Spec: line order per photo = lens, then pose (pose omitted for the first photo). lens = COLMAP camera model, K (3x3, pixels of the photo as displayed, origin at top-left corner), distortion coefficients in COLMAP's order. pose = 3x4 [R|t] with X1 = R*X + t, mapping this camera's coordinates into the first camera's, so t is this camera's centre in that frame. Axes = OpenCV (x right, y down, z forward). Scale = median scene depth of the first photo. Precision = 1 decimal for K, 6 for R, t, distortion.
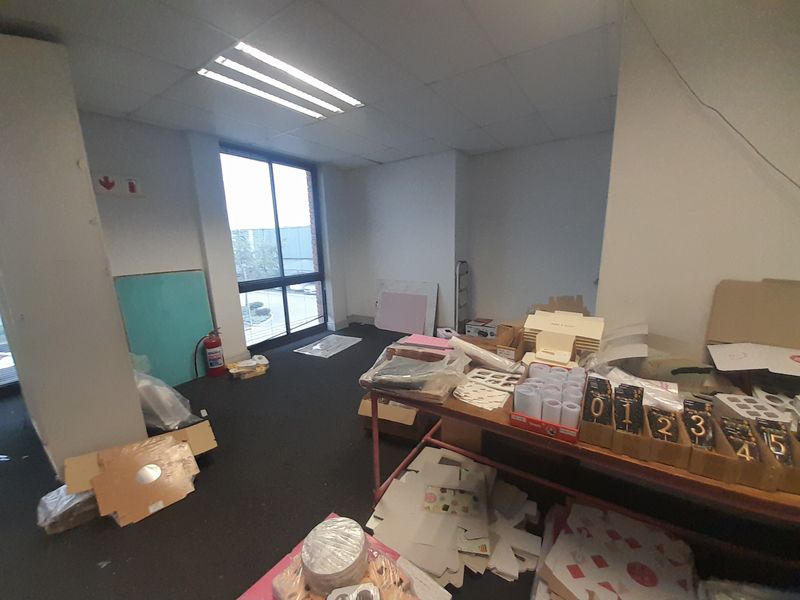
lens RADIAL K [[316.7, 0, 400.2], [0, 316.7, 307.0], [0, 0, 1]] dist [0.019419, -0.016027]
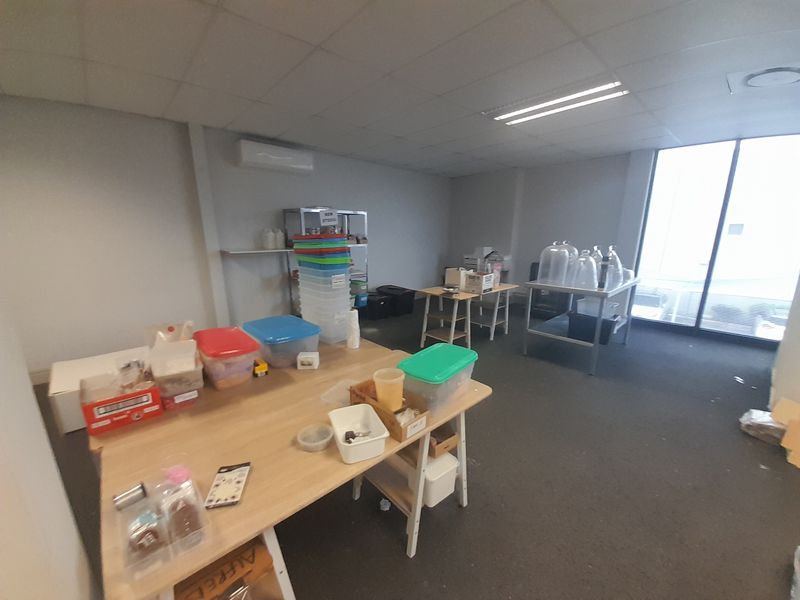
lens RADIAL K [[310.7, 0, 397.6], [0, 310.7, 310.2], [0, 0, 1]] dist [0.017157, -0.015993]
pose [[-0.261066, 0.269992, -0.926795, 0.223066], [-0.193080, 0.926084, 0.324173, 0.025158], [0.945814, 0.263576, -0.189639, -0.185981]]
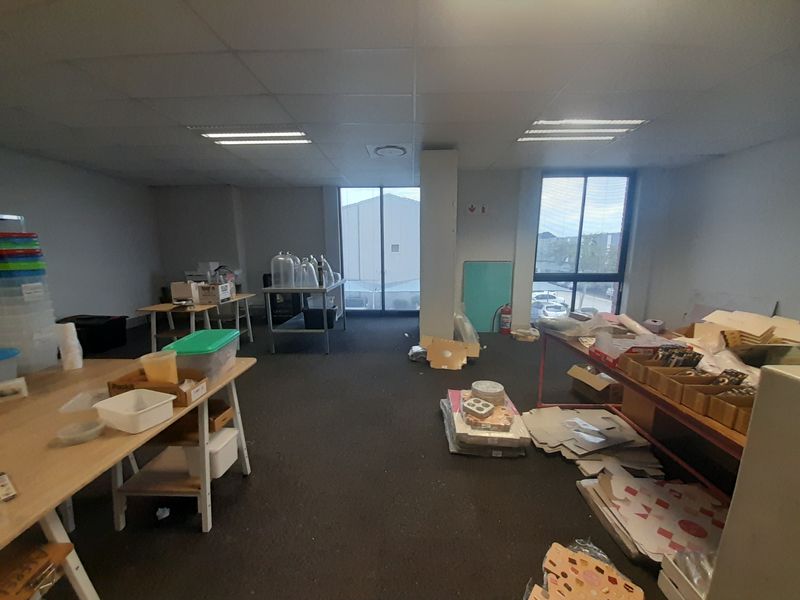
lens RADIAL K [[316.7, 0, 400.2], [0, 316.7, 307.0], [0, 0, 1]] dist [0.019419, -0.016027]
pose [[0.528766, 0.177479, -0.830005, 0.374237], [-0.190425, 0.977771, 0.087762, 0.060915], [0.827131, 0.111648, 0.550808, -0.218361]]
